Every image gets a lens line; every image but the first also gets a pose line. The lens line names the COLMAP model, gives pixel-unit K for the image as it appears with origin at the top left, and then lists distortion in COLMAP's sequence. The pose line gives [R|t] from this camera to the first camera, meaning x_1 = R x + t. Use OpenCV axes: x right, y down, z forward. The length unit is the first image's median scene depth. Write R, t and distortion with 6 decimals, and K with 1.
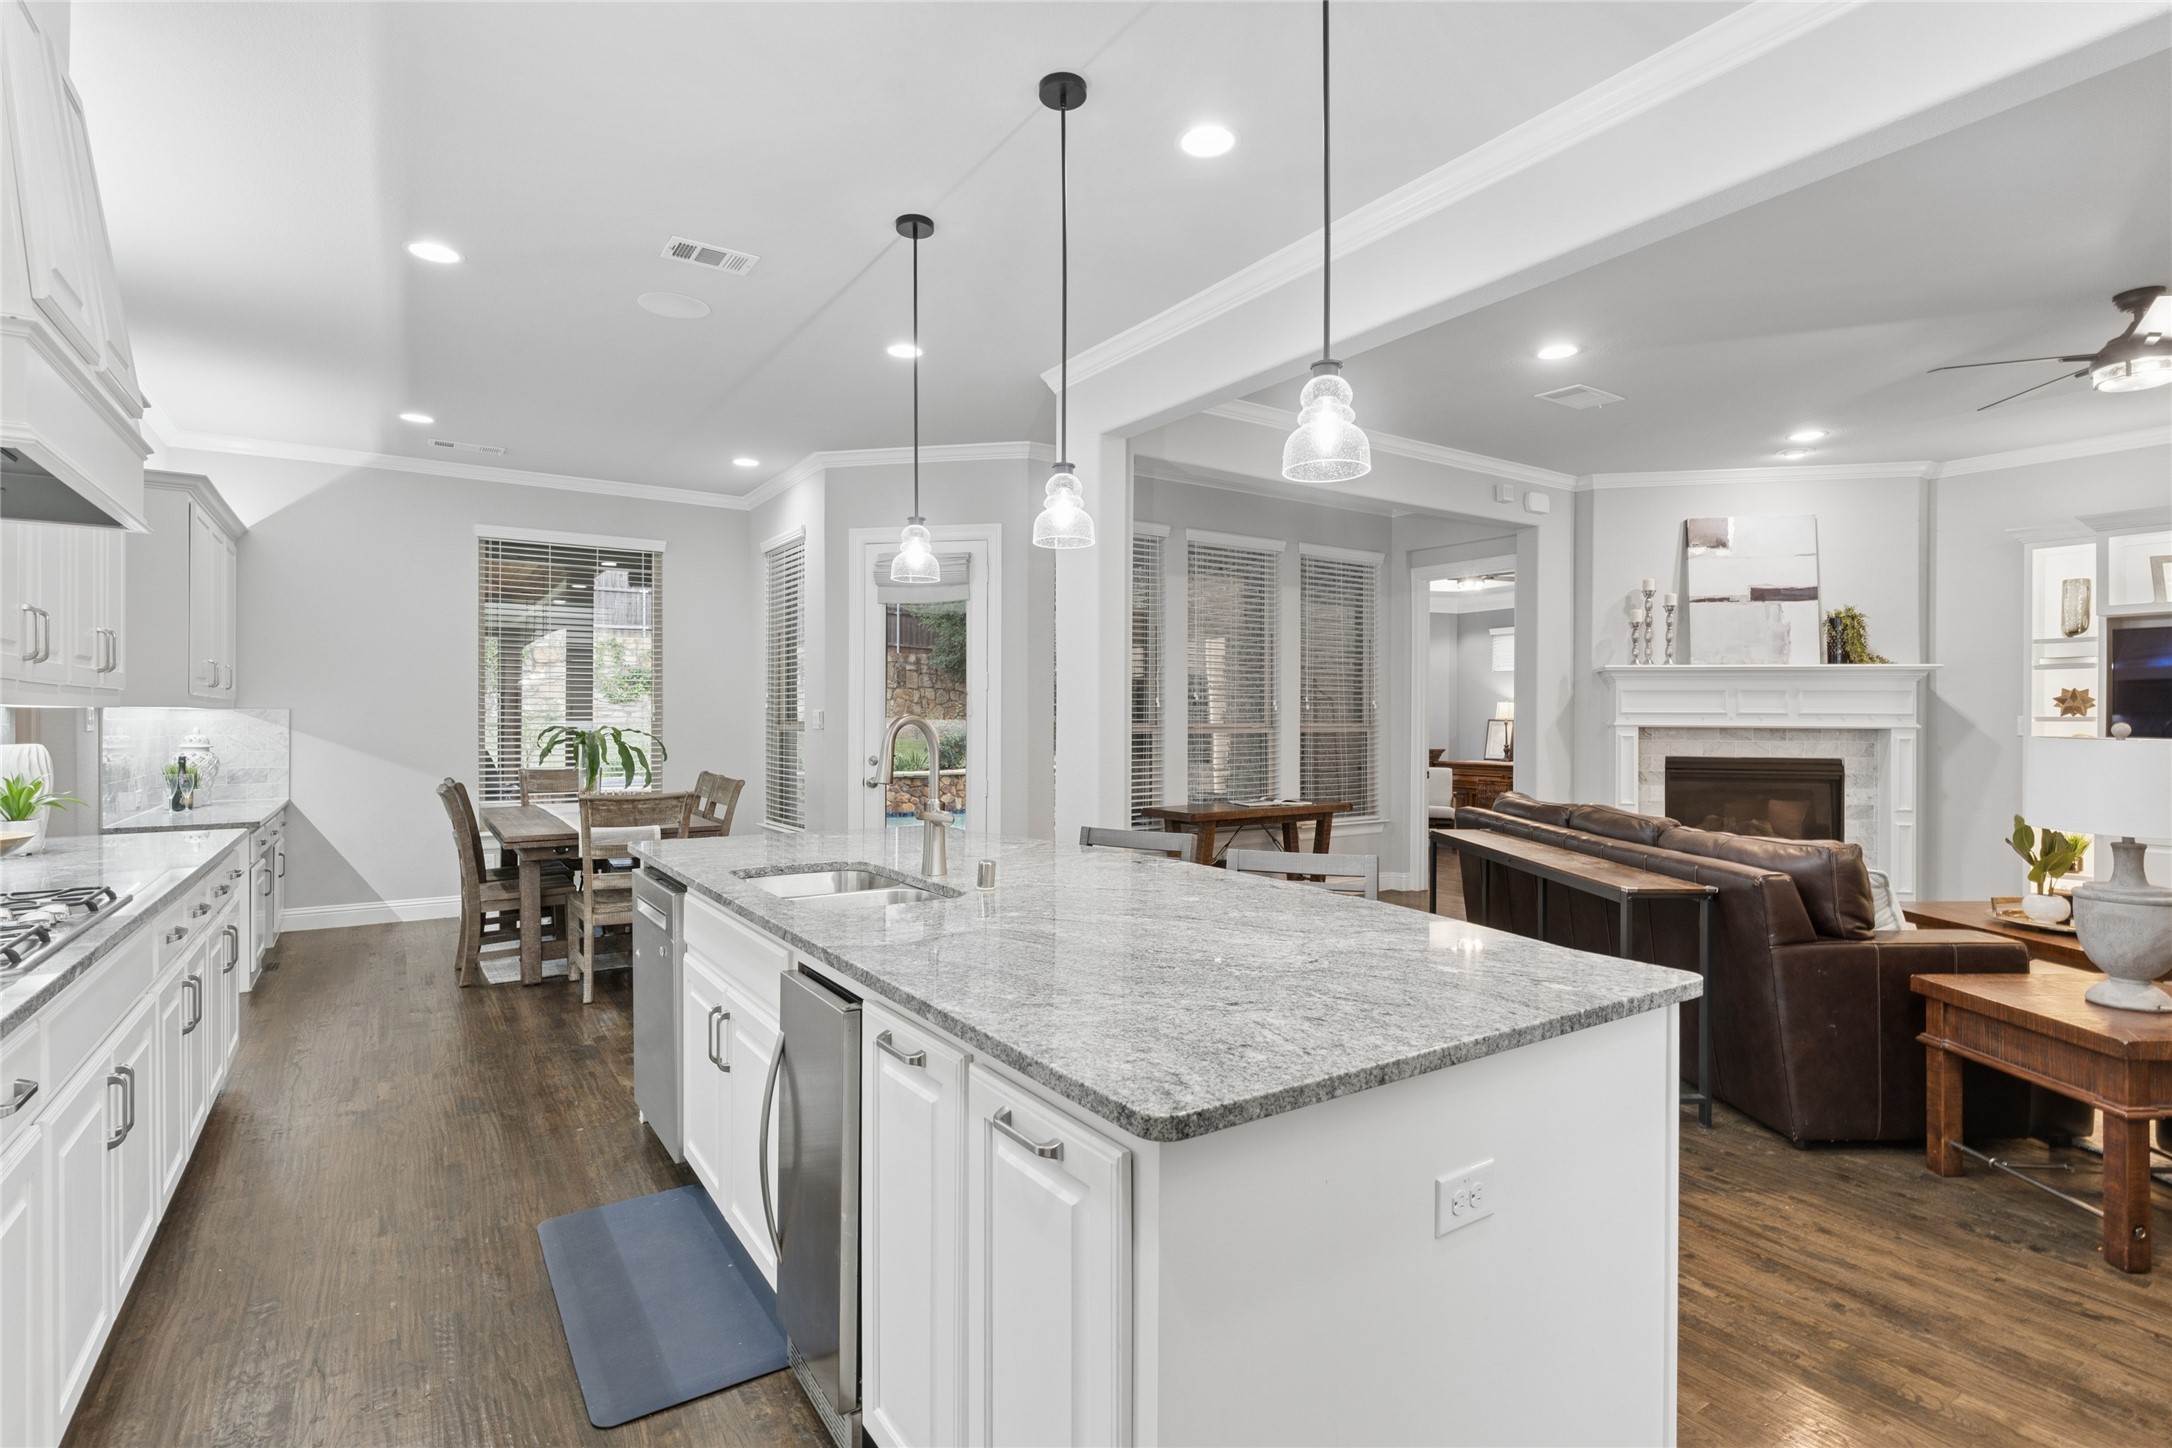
lens RADIAL K [[1050.7, 0, 1088.1], [0, 1050.7, 717.9], [0, 0, 1]] dist [0.000605, 0.001915]
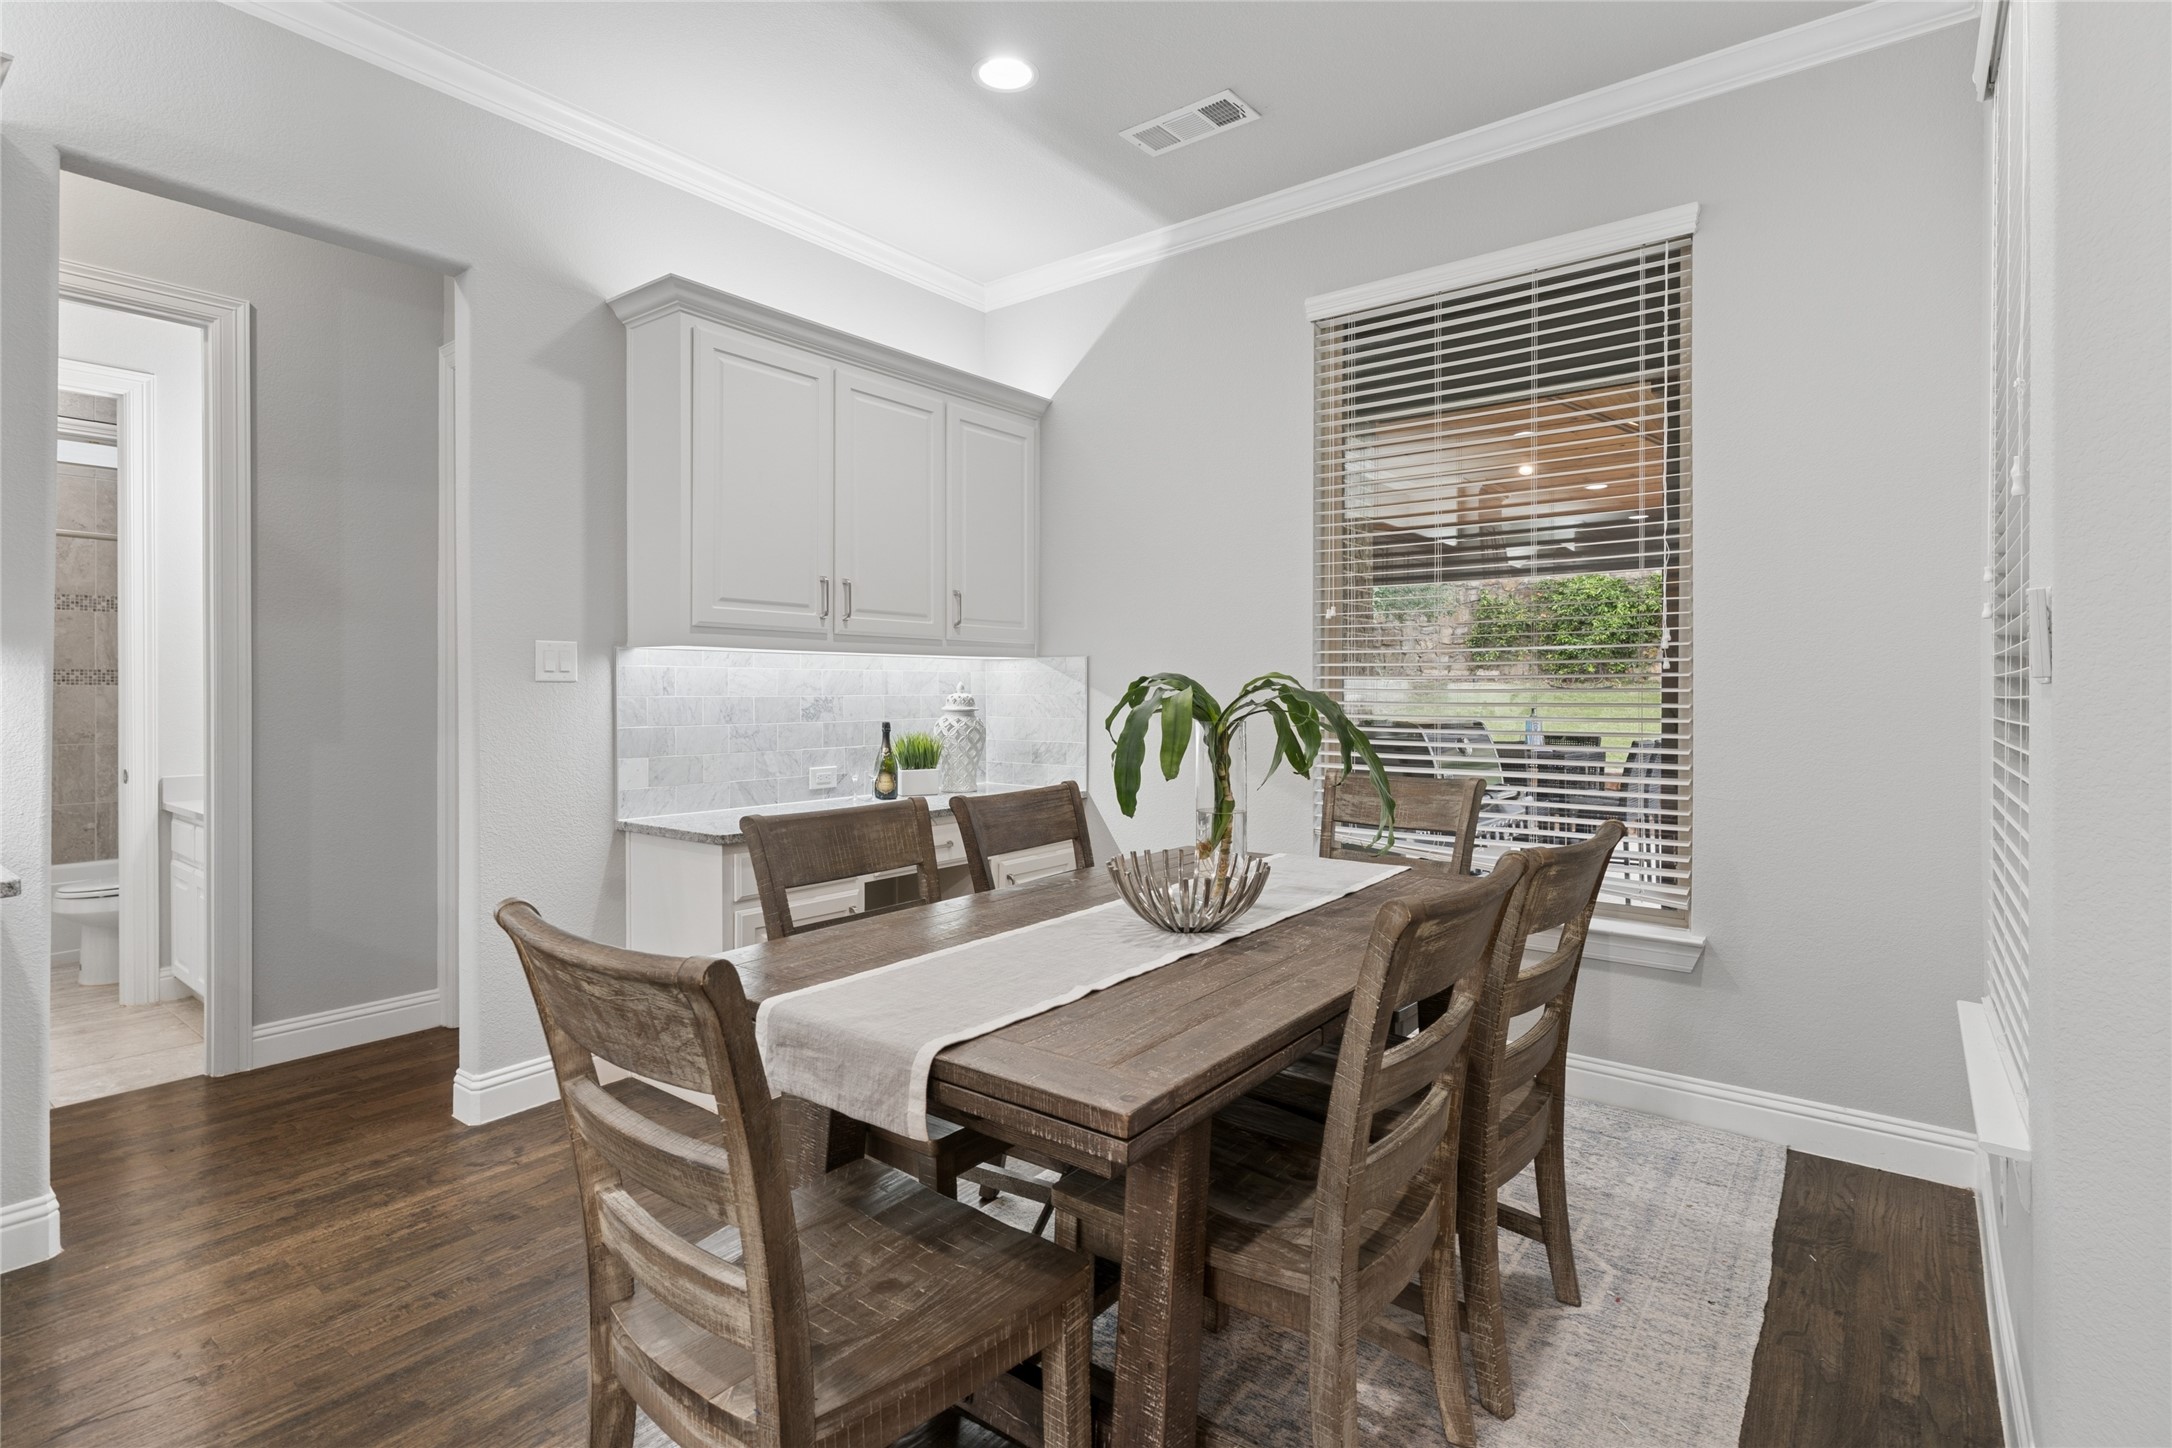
lens RADIAL K [[1050.7, 0, 1085.9], [0, 1050.7, 702.5], [0, 0, 1]] dist [0.000605, 0.001915]
pose [[0.318176, 0.011524, -0.947962, -0.056088], [-0.002354, 0.999933, 0.011366, 0.005874], [0.948029, -0.001385, 0.318181, 0.359971]]
